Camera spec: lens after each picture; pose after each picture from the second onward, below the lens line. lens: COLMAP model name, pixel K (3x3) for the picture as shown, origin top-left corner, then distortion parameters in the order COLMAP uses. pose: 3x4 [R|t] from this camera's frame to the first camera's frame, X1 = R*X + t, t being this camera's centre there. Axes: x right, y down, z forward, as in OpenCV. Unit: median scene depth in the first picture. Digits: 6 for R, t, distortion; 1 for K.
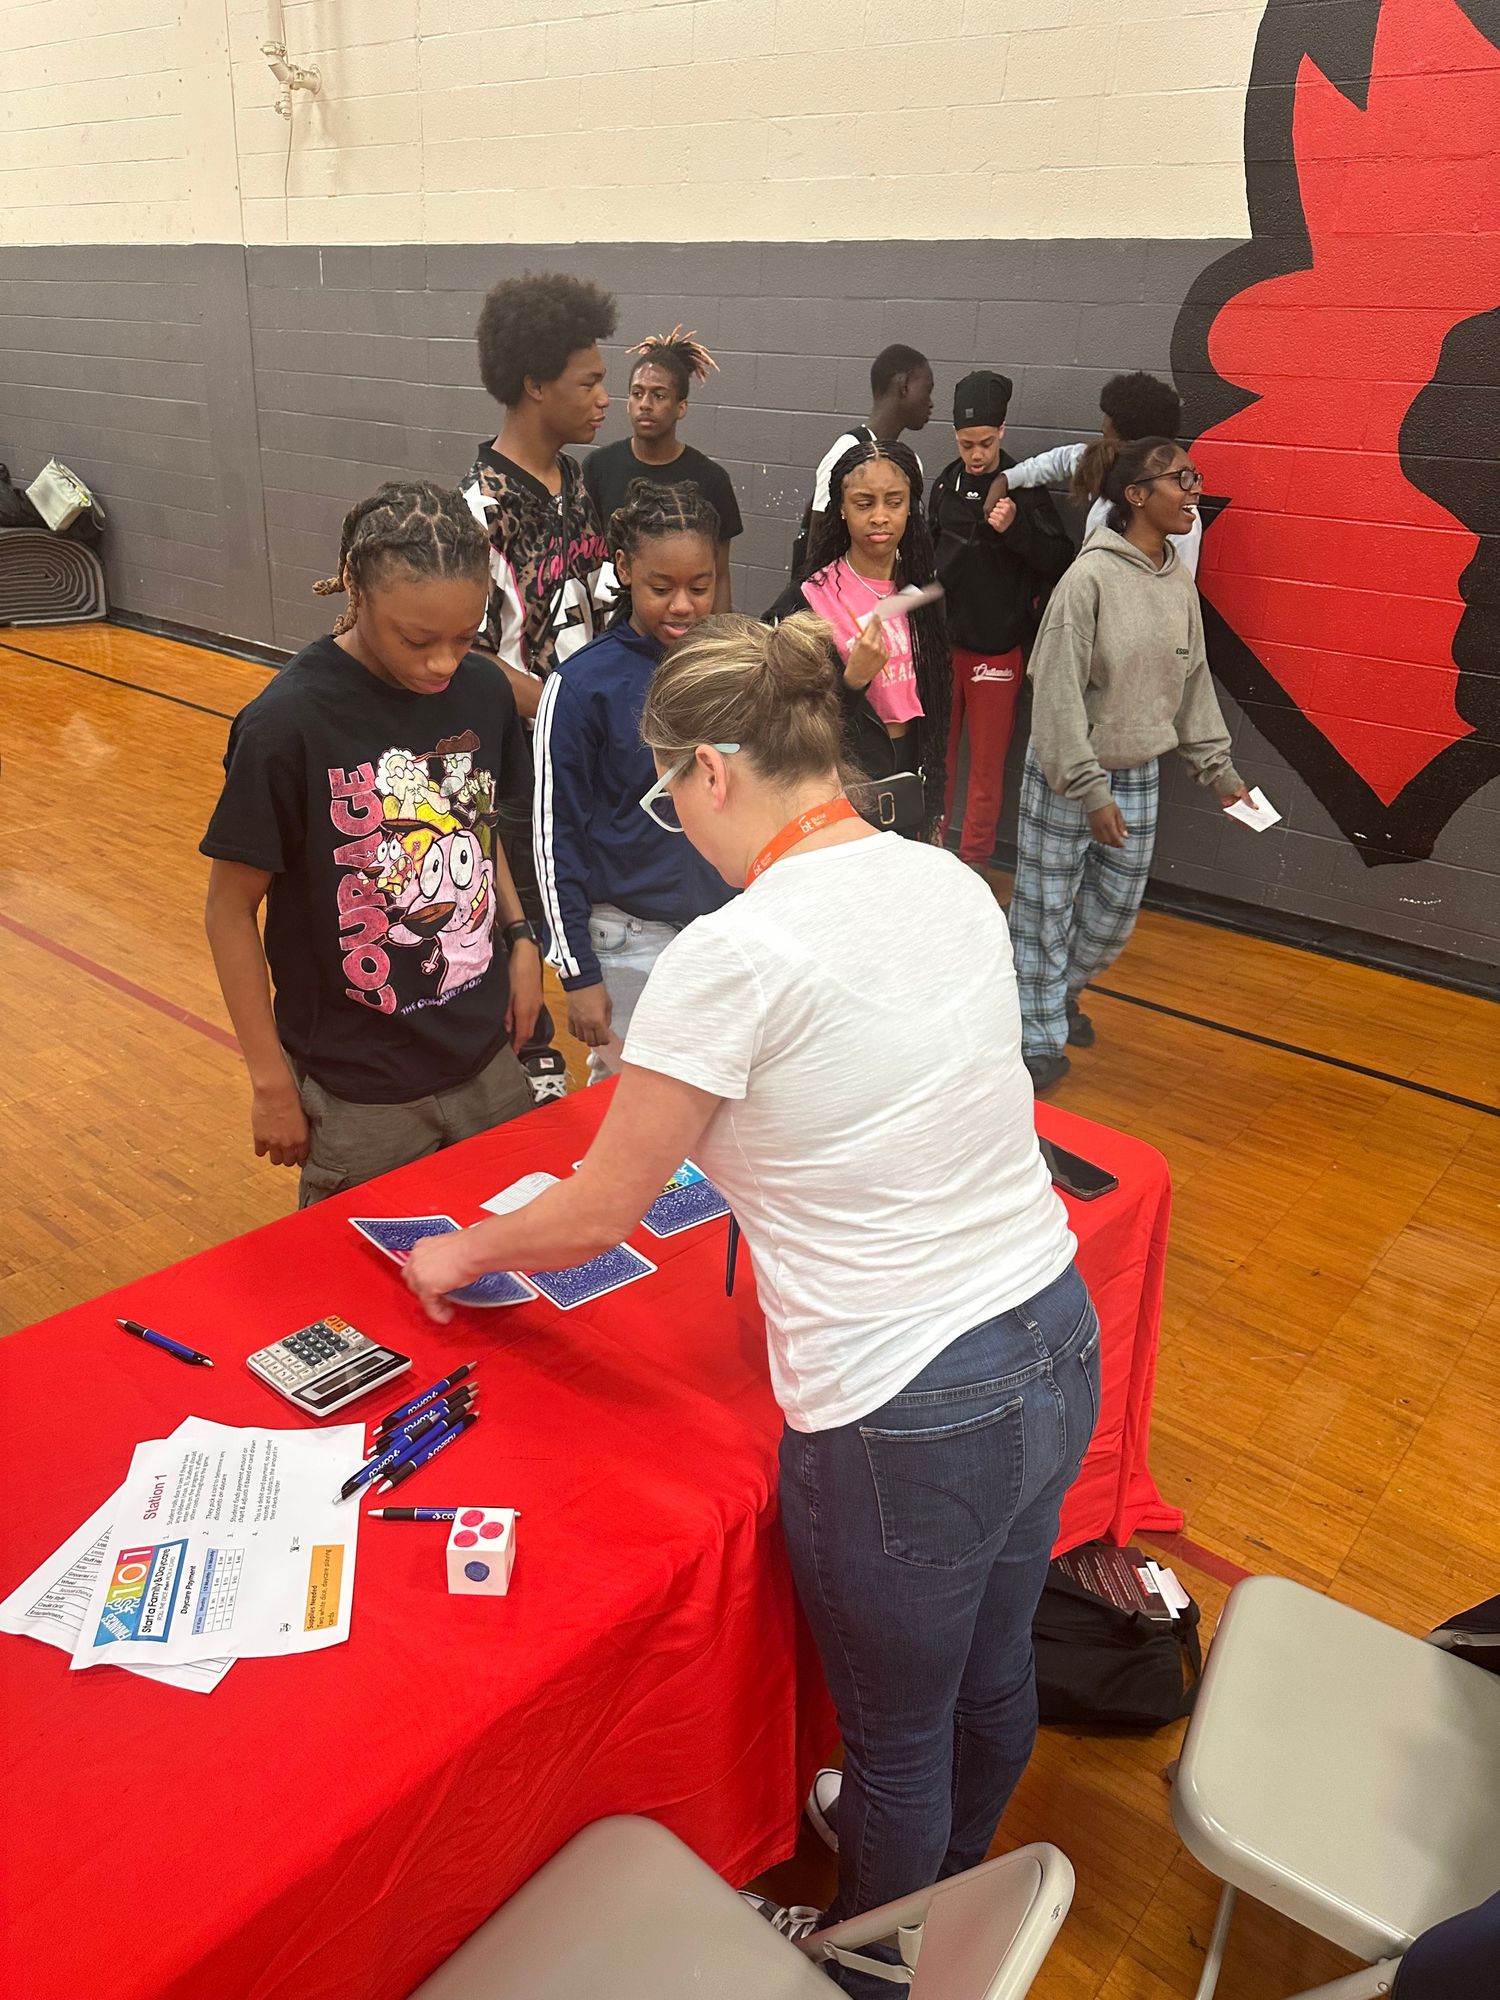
lens RADIAL K [[1413.8, 0, 750.0], [0, 1413.8, 1000.0], [0, 0, 1]] dist [-0.003086, -0.006681]
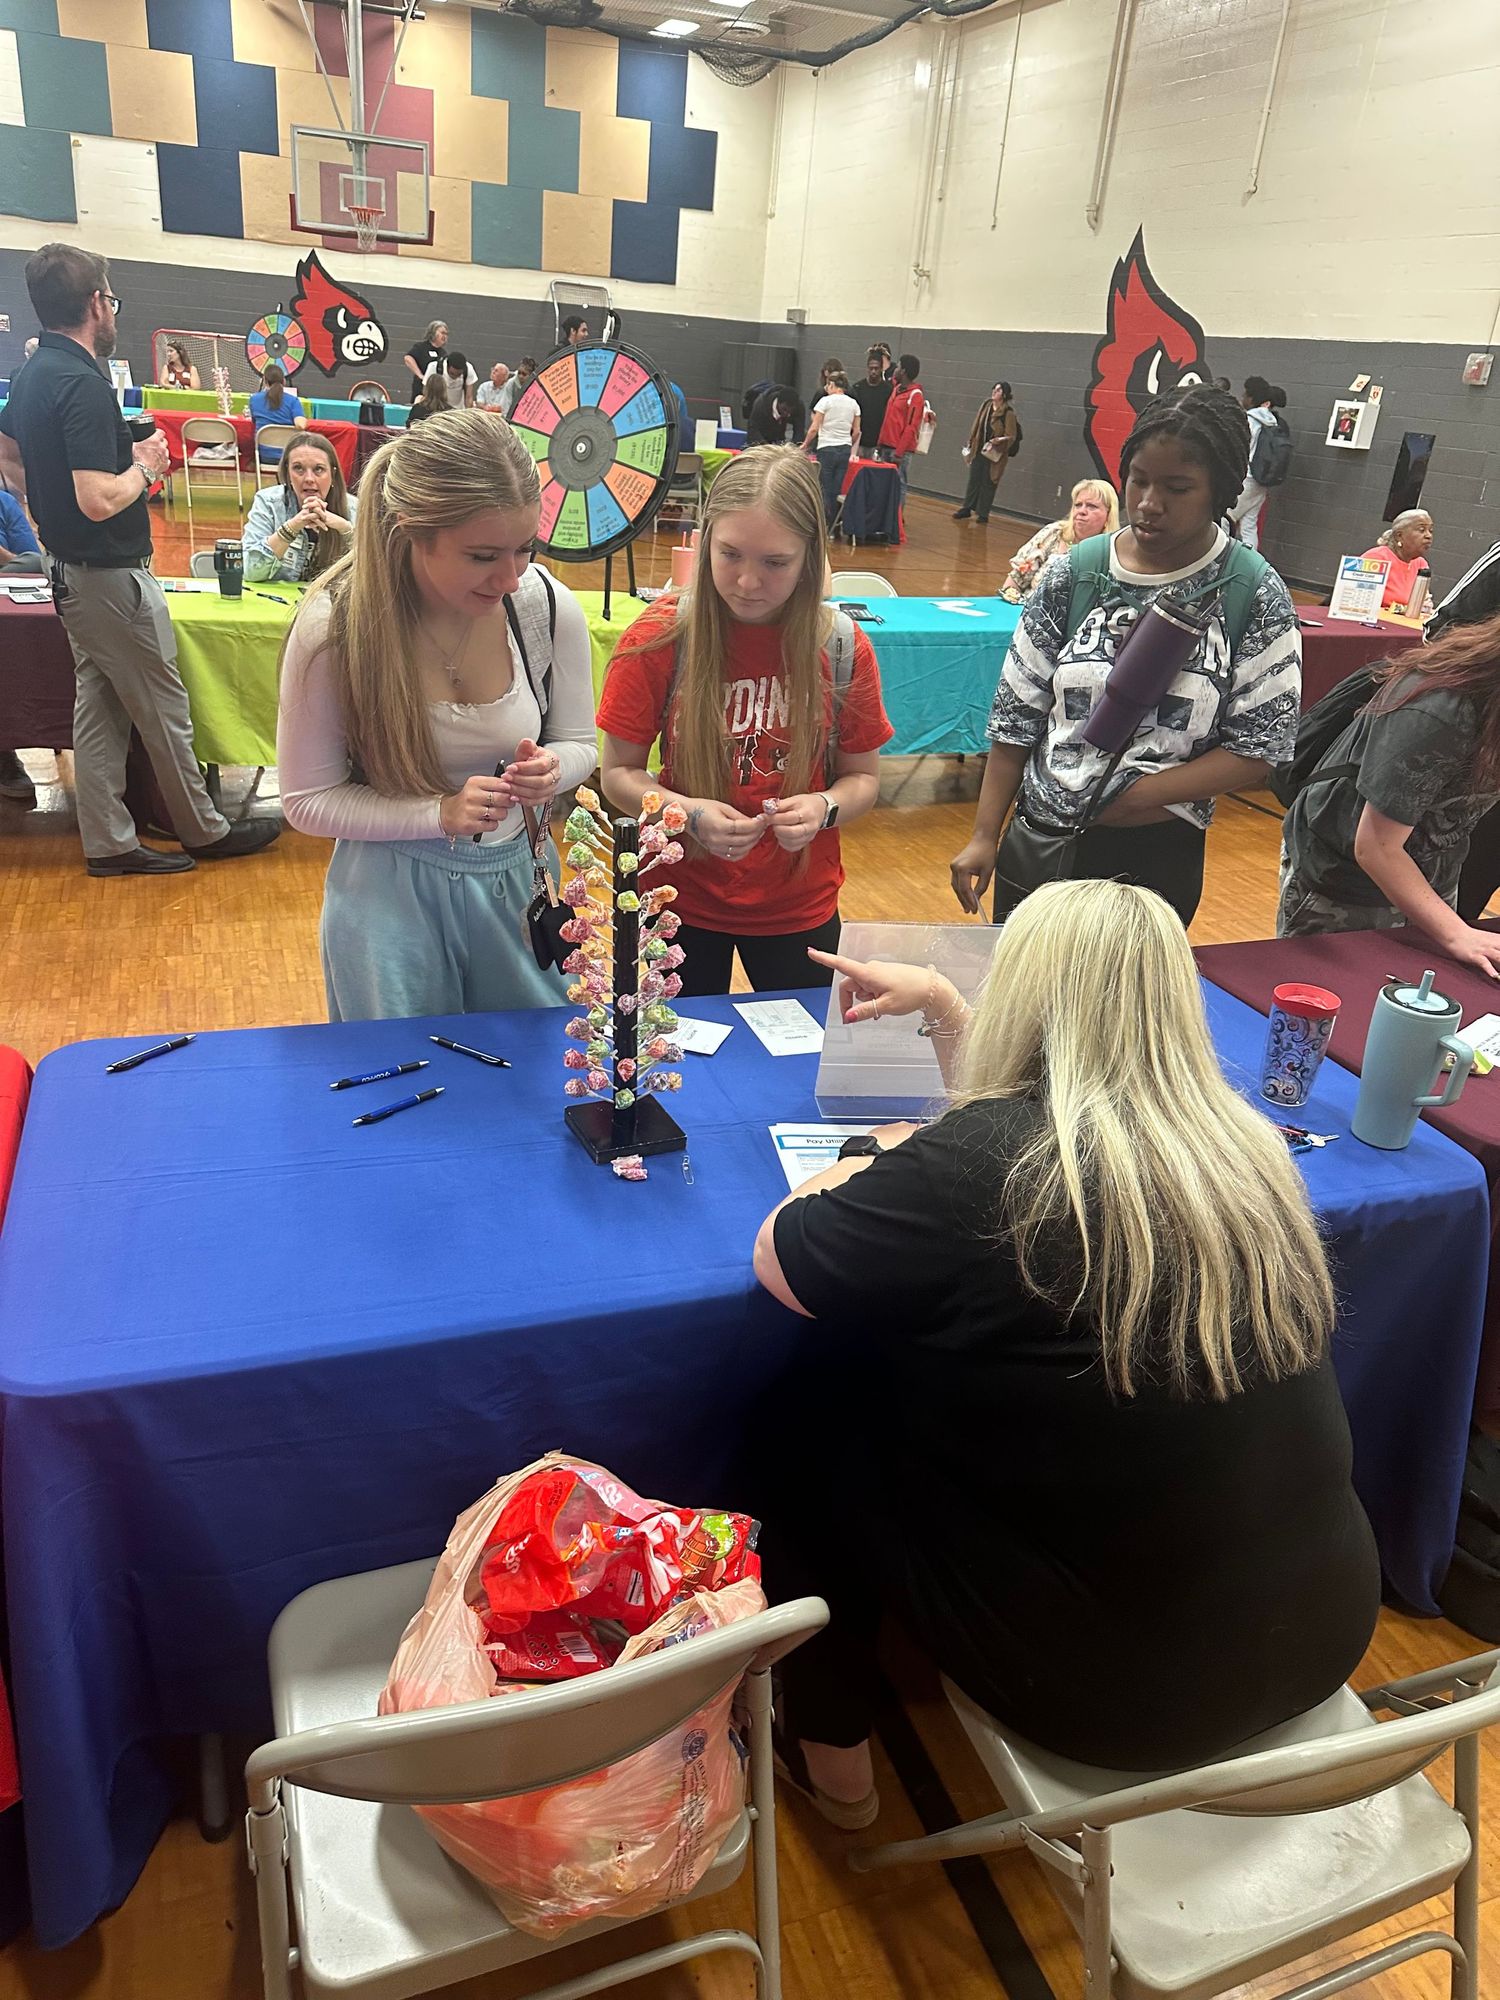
lens RADIAL K [[1413.8, 0, 750.0], [0, 1413.8, 1000.0], [0, 0, 1]] dist [-0.003086, -0.006681]
pose [[0.854490, 0.225950, -0.467753, 1.782944], [-0.239850, 0.970329, 0.030563, 1.336892], [0.460780, 0.086074, 0.883331, -2.685780]]
